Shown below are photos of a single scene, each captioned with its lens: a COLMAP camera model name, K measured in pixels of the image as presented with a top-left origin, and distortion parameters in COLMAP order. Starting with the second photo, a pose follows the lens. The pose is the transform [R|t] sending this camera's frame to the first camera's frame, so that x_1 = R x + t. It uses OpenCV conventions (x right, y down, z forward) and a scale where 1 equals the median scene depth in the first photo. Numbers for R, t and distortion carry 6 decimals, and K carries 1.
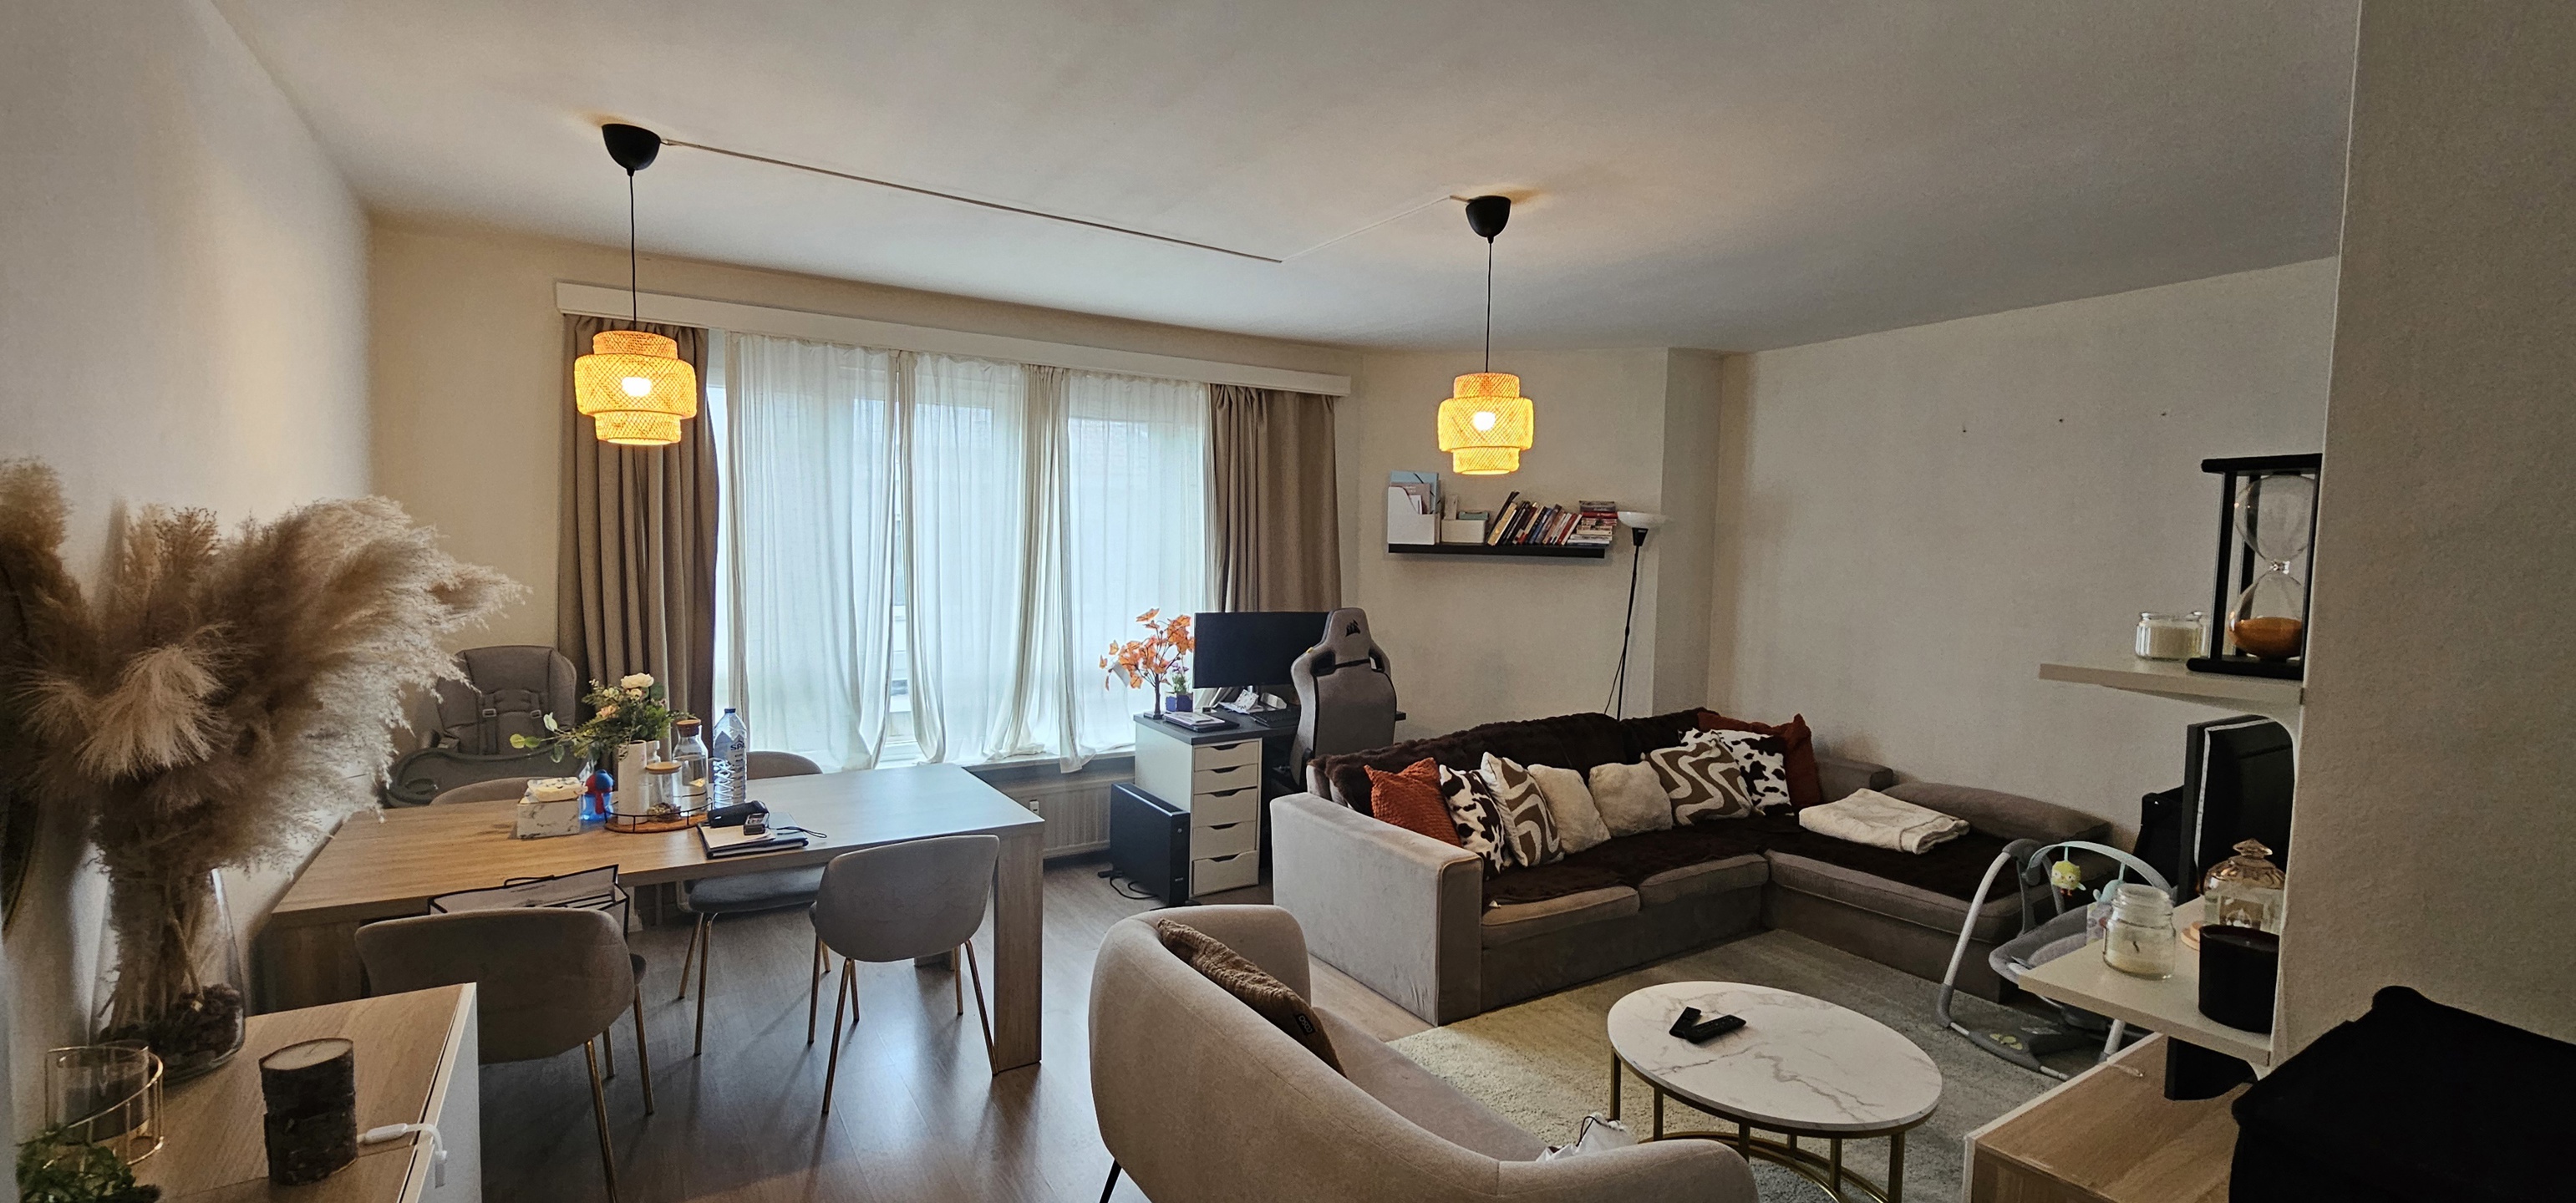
lens RADIAL K [[1055.1, 0, 1278.5], [0, 1055.1, 625.1], [0, 0, 1]] dist [-0.005084, -0.000008]
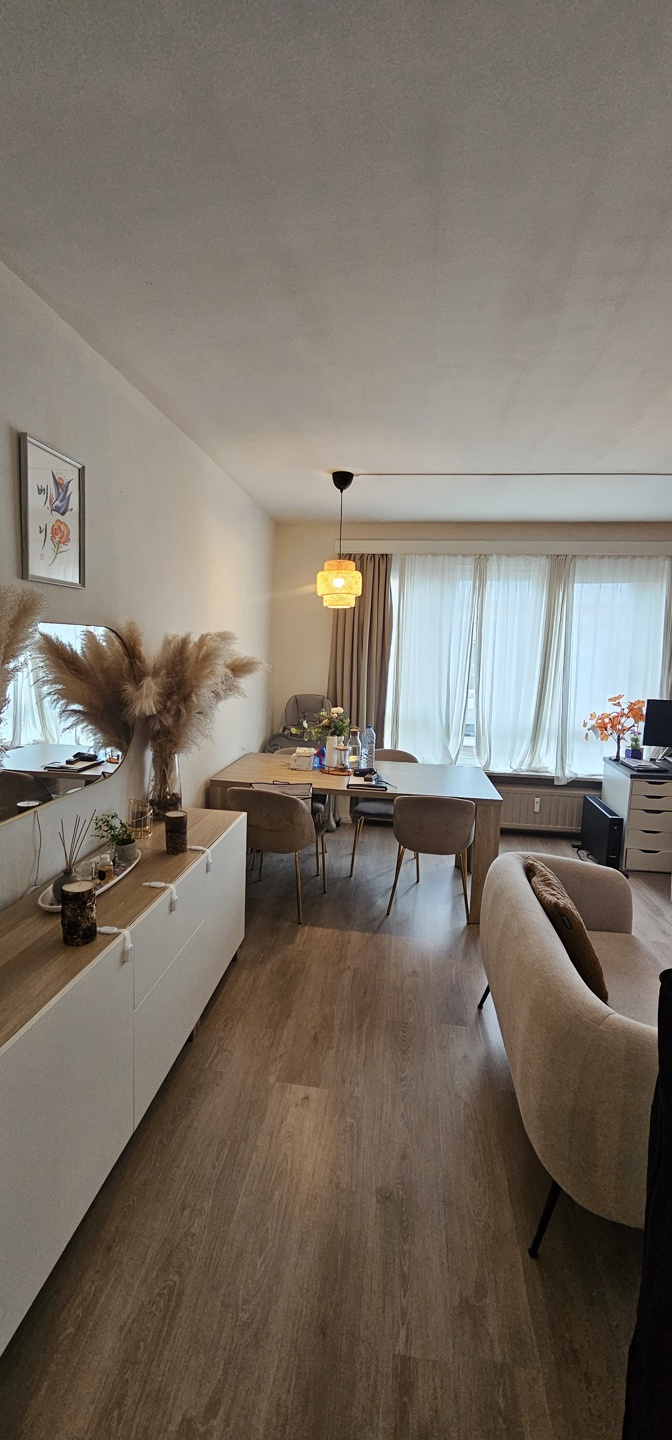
lens RADIAL K [[589.9, 0, 326.7], [0, 589.9, 712.2], [0, 0, 1]] dist [-0.005084, -0.000008]
pose [[0.762786, 0.072413, -0.642584, 0.150697], [-0.063313, 0.997299, 0.037229, 0.007452], [0.643544, 0.012286, 0.765311, -0.009610]]
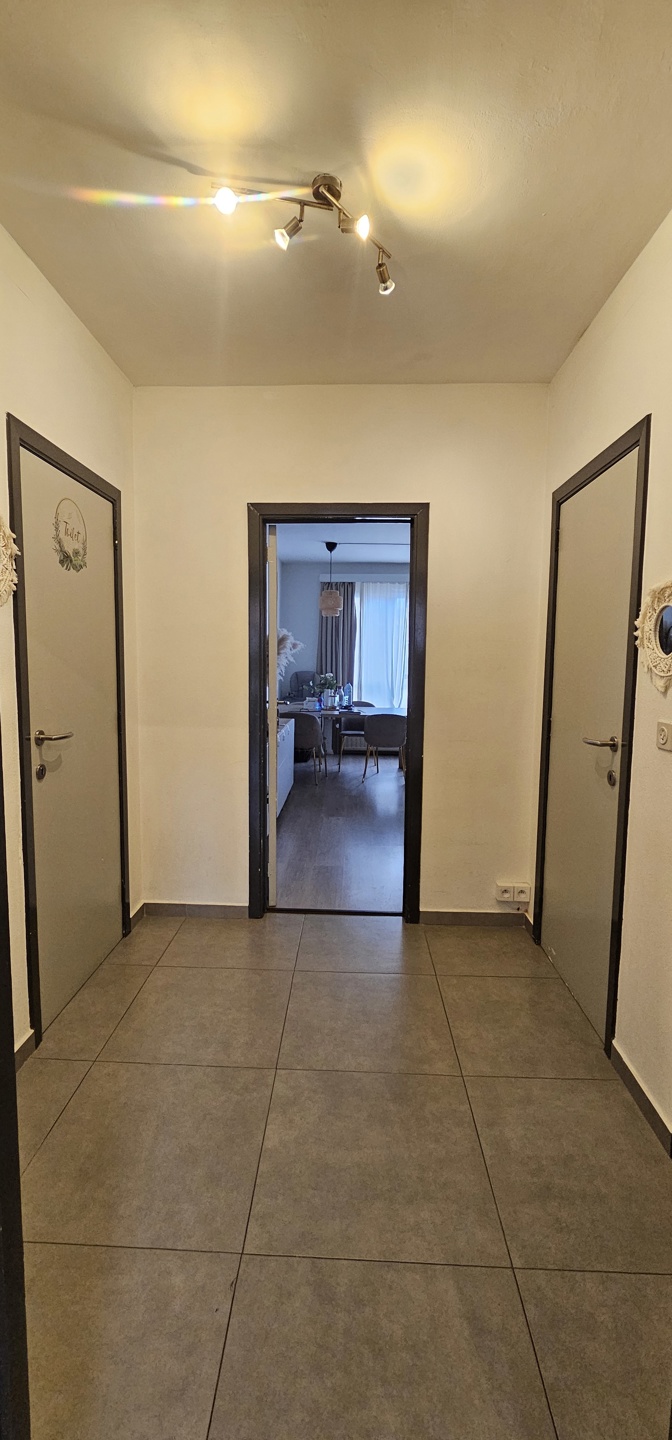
lens RADIAL K [[589.9, 0, 337.1], [0, 589.9, 718.5], [0, 0, 1]] dist [-0.005084, -0.000008]
pose [[0.827587, 0.052507, -0.558877, 0.495718], [-0.039408, 0.998594, 0.035463, 0.098901], [0.559953, -0.007325, 0.828492, -0.618666]]
